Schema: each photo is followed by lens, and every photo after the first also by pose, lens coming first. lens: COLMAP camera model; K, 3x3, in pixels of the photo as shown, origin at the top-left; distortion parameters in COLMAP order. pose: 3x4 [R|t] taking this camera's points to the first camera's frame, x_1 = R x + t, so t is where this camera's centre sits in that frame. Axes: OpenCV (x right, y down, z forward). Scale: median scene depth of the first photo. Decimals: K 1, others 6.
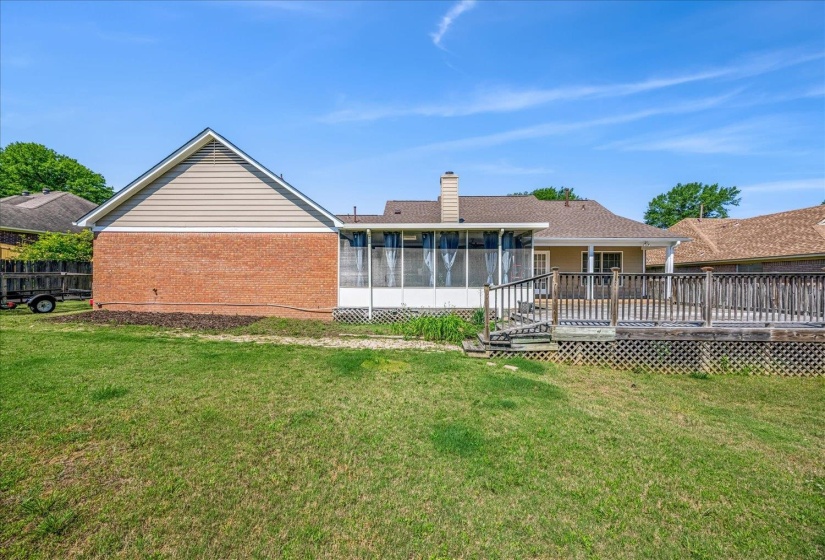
lens RADIAL K [[315.1, 0, 414.2], [0, 315.1, 281.8], [0, 0, 1]] dist [0.002601, 0.000484]
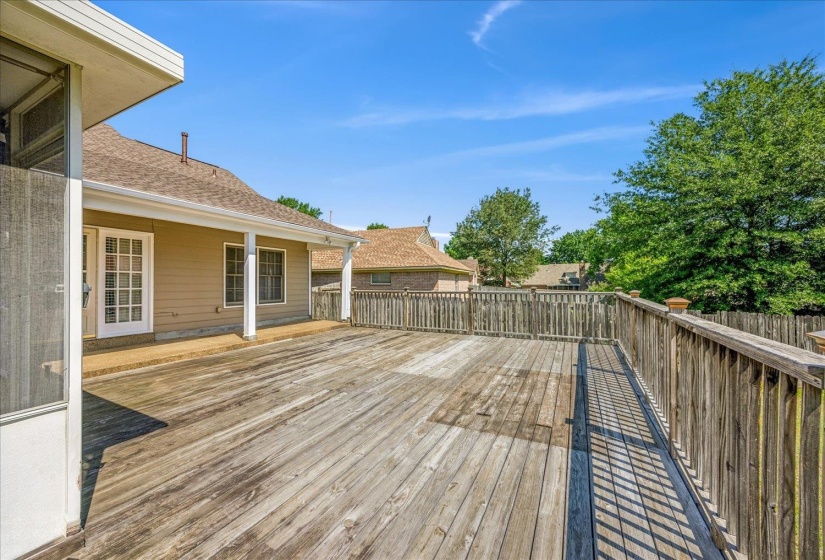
lens RADIAL K [[315.1, 0, 418.7], [0, 315.1, 278.8], [0, 0, 1]] dist [0.002601, 0.000484]
pose [[0.427243, 0.004443, 0.904126, 0.294017], [0.005851, 0.999953, -0.007679, -0.046103], [-0.904118, 0.008570, 0.427197, 0.742986]]
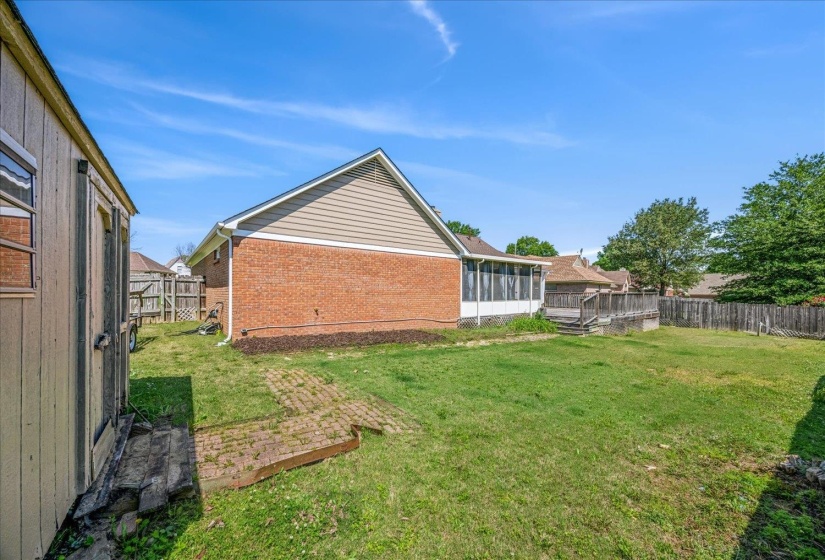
lens RADIAL K [[315.1, 0, 428.4], [0, 315.1, 298.9], [0, 0, 1]] dist [0.002601, 0.000484]
pose [[0.754751, -0.015982, 0.655817, -1.170139], [-0.001074, 0.999672, 0.025597, -0.027620], [-0.656011, -0.020024, 0.754486, 0.119656]]
